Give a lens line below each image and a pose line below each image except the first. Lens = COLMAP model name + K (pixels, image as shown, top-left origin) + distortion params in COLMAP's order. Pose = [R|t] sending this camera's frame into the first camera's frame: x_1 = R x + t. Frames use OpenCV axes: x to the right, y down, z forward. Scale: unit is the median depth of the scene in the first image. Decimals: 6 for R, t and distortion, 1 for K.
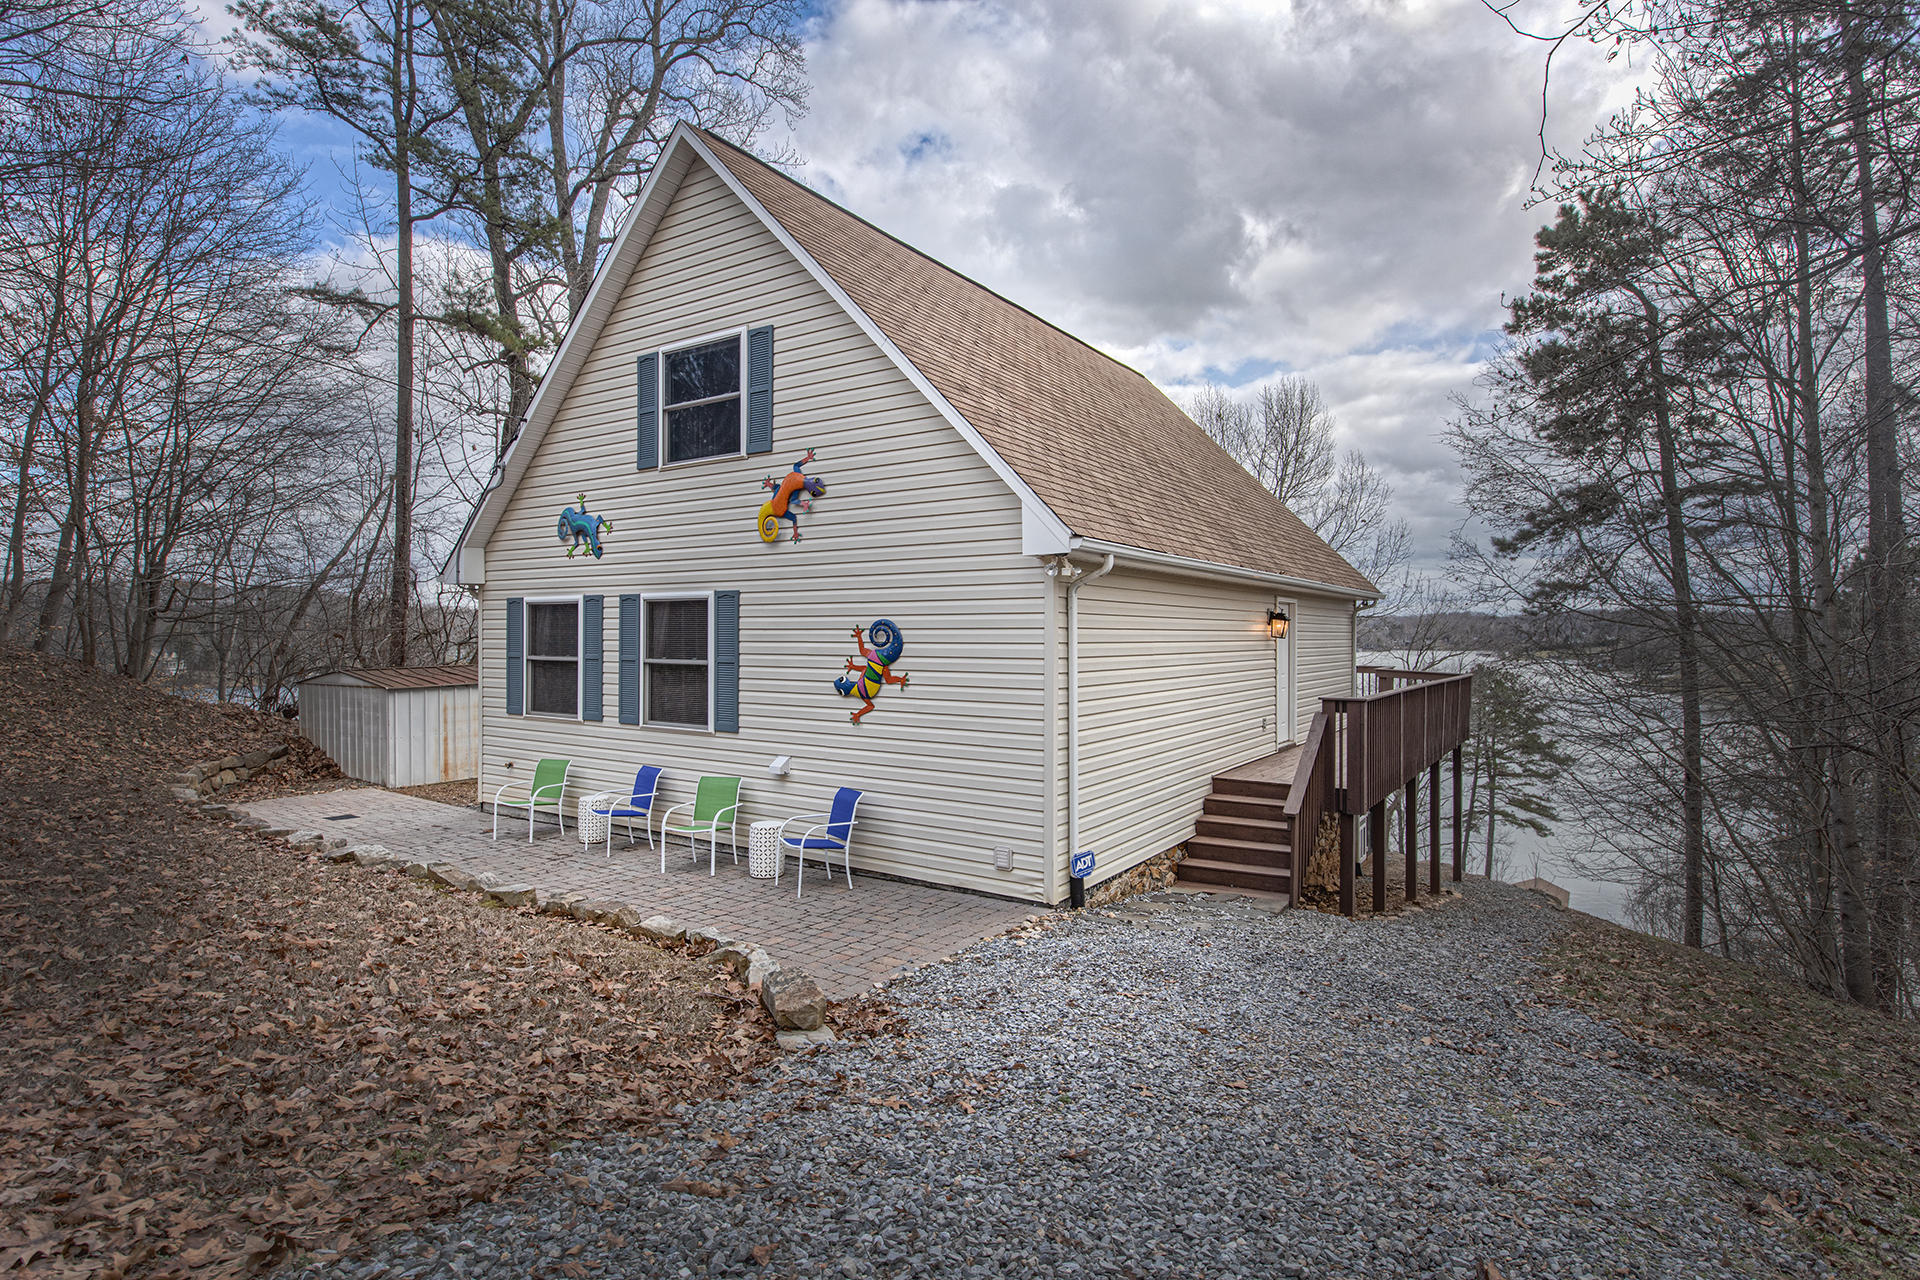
lens RADIAL K [[976.3, 0, 961.7], [0, 976.3, 640.1], [0, 0, 1]] dist [-0.007271, -0.000155]
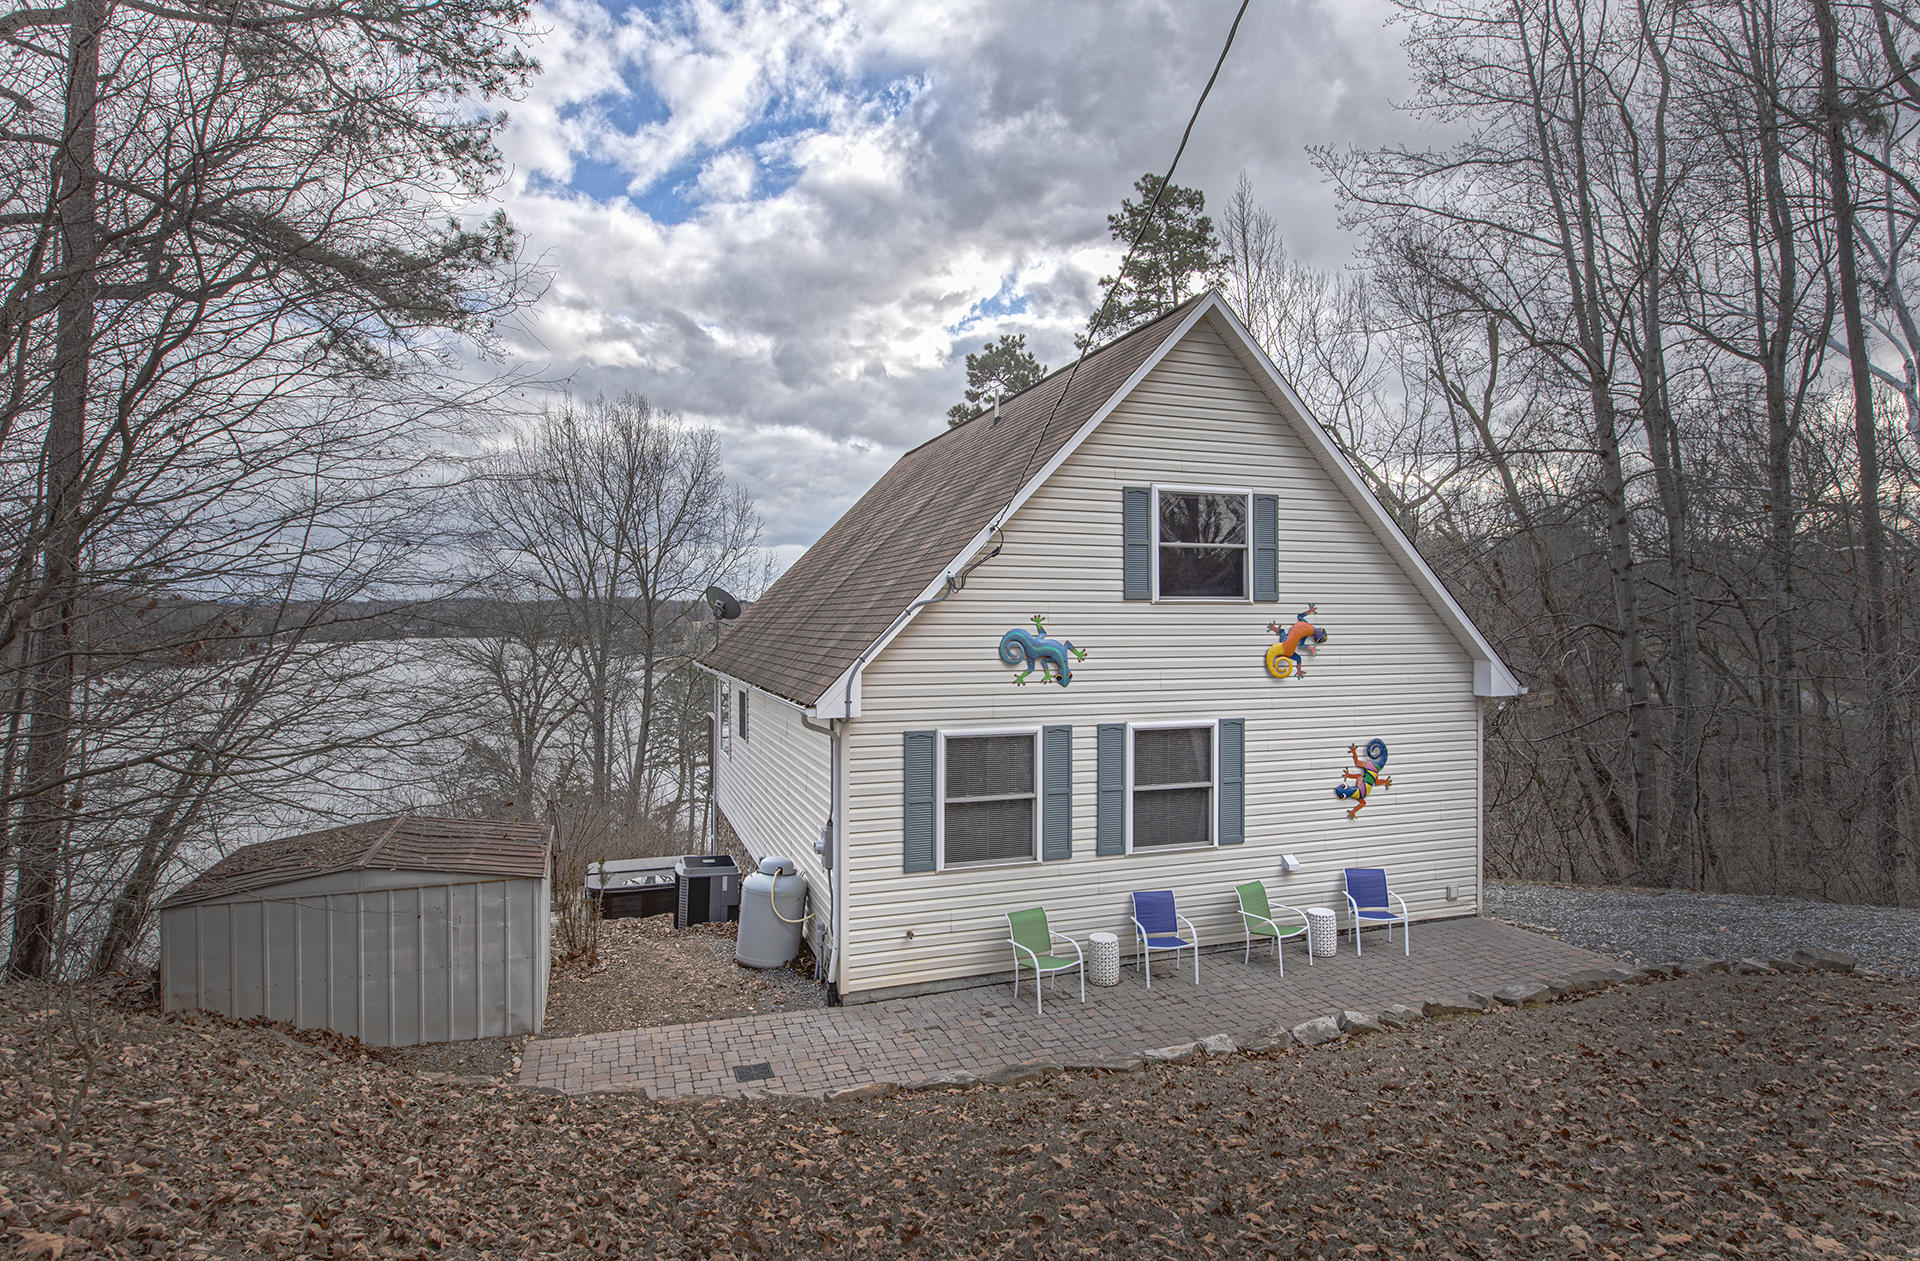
lens RADIAL K [[979.5, 0, 955.4], [0, 979.5, 629.0], [0, 0, 1]] dist [-0.000720, 0.000079]
pose [[0.595633, -0.012175, 0.803164, -1.349271], [0.003091, 0.999912, 0.012866, -0.171223], [-0.803250, -0.005181, 0.595619, 0.587768]]
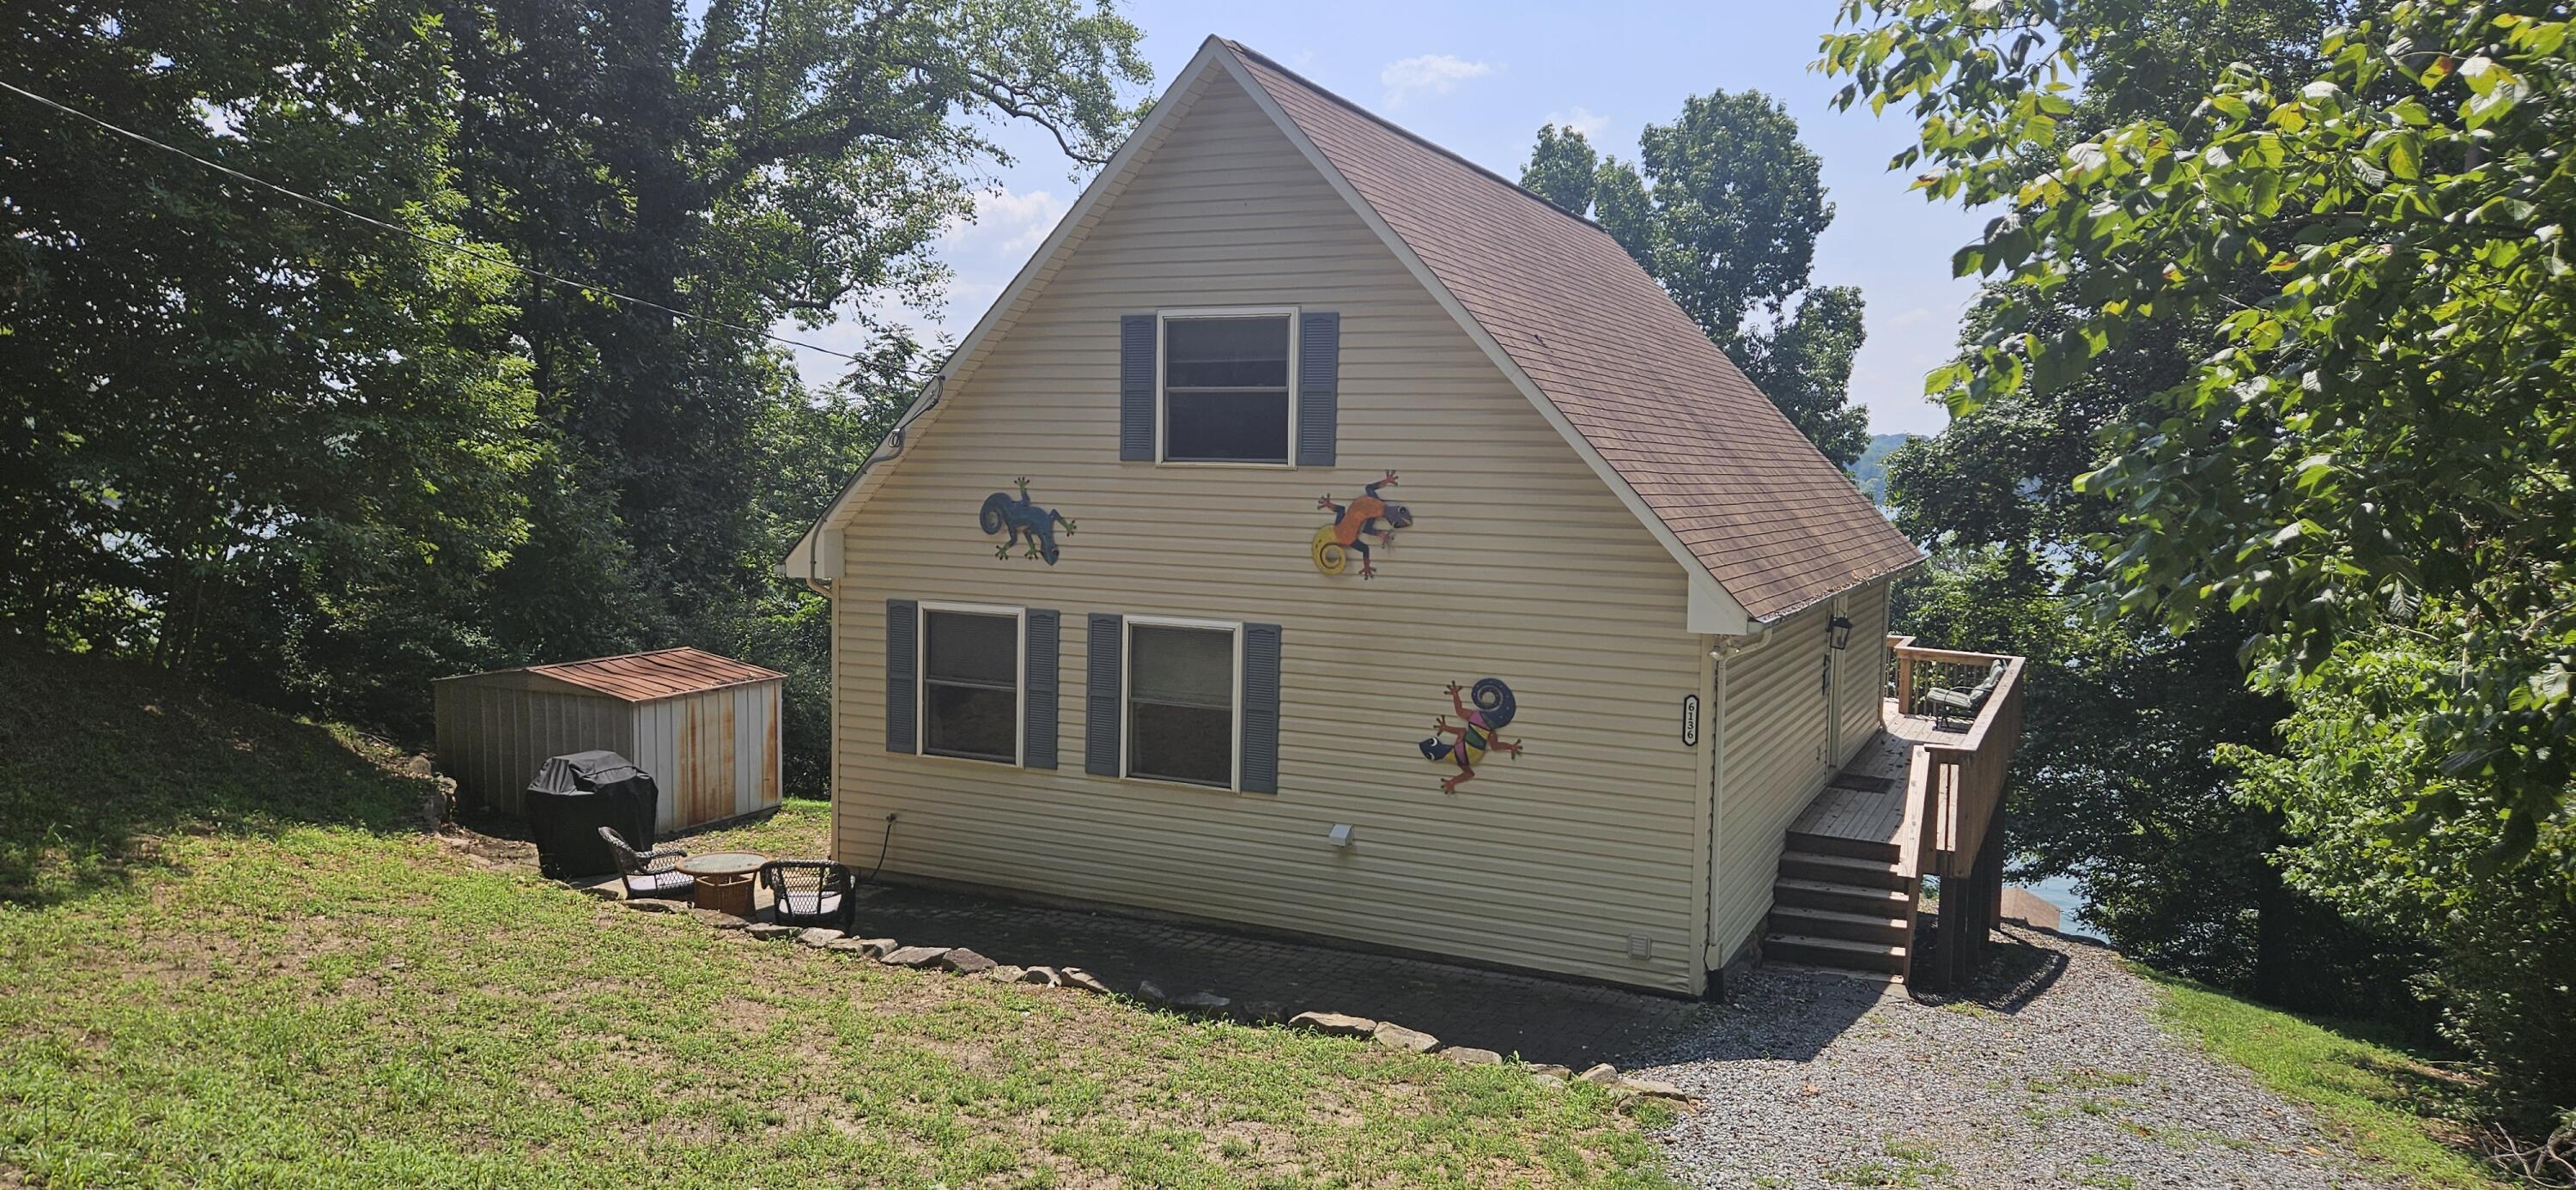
lens RADIAL K [[1784.5, 0, 1281.5], [0, 1784.5, 585.1], [0, 0, 1]] dist [0.078879, 0.000498]
pose [[0.988865, 0.009230, 0.148526, -0.454573], [-0.019115, 0.997685, 0.065269, -0.185342], [-0.147580, -0.067382, 0.986752, -0.507159]]
